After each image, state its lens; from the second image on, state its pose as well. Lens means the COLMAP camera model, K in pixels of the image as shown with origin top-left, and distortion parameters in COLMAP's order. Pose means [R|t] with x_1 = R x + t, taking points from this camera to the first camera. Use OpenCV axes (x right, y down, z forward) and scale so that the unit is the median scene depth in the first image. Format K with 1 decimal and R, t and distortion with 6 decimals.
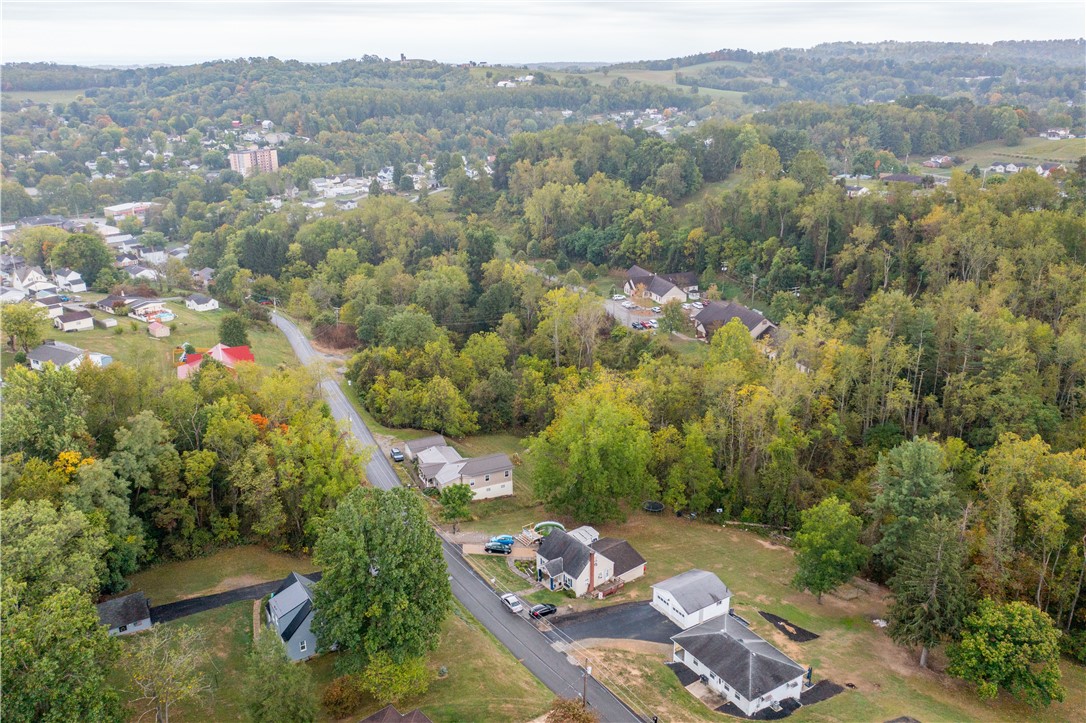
lens RADIAL K [[851.6, 0, 542.0], [0, 851.6, 362.5], [0, 0, 1]] dist [-0.005296, -0.004903]
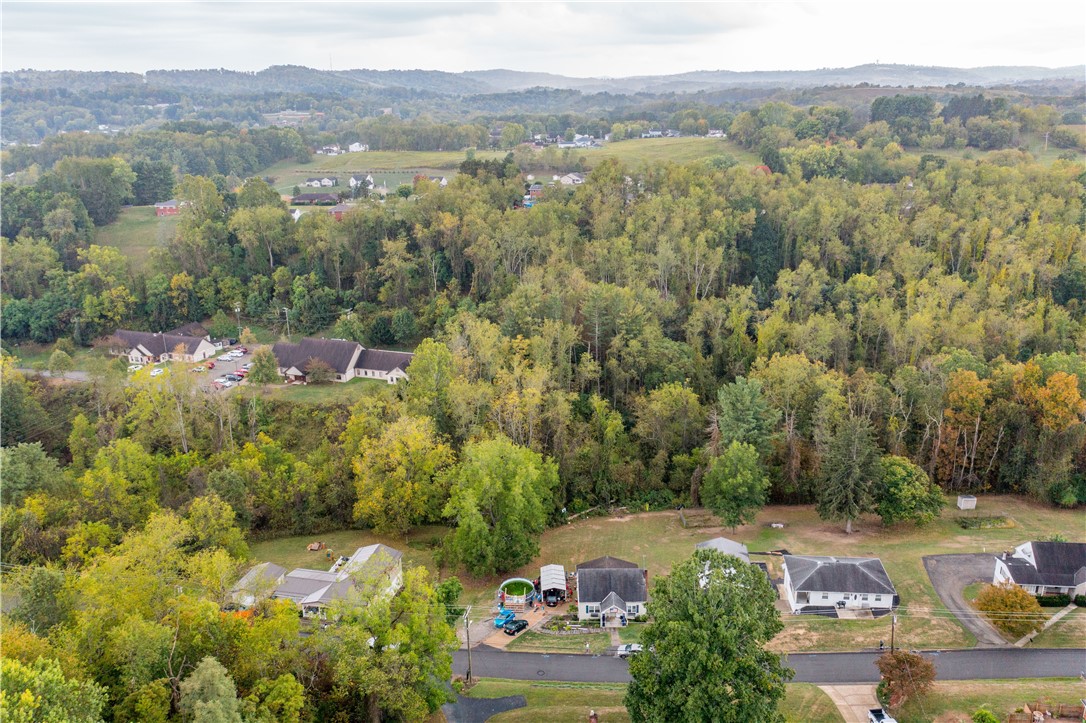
lens RADIAL K [[851.6, 0, 542.8], [0, 851.6, 360.6], [0, 0, 1]] dist [-0.005296, -0.004903]
pose [[0.616257, -0.242485, 0.749285, -0.161954], [0.266886, 0.959423, 0.090987, -0.030673], [-0.740945, 0.143903, 0.655967, 0.094153]]
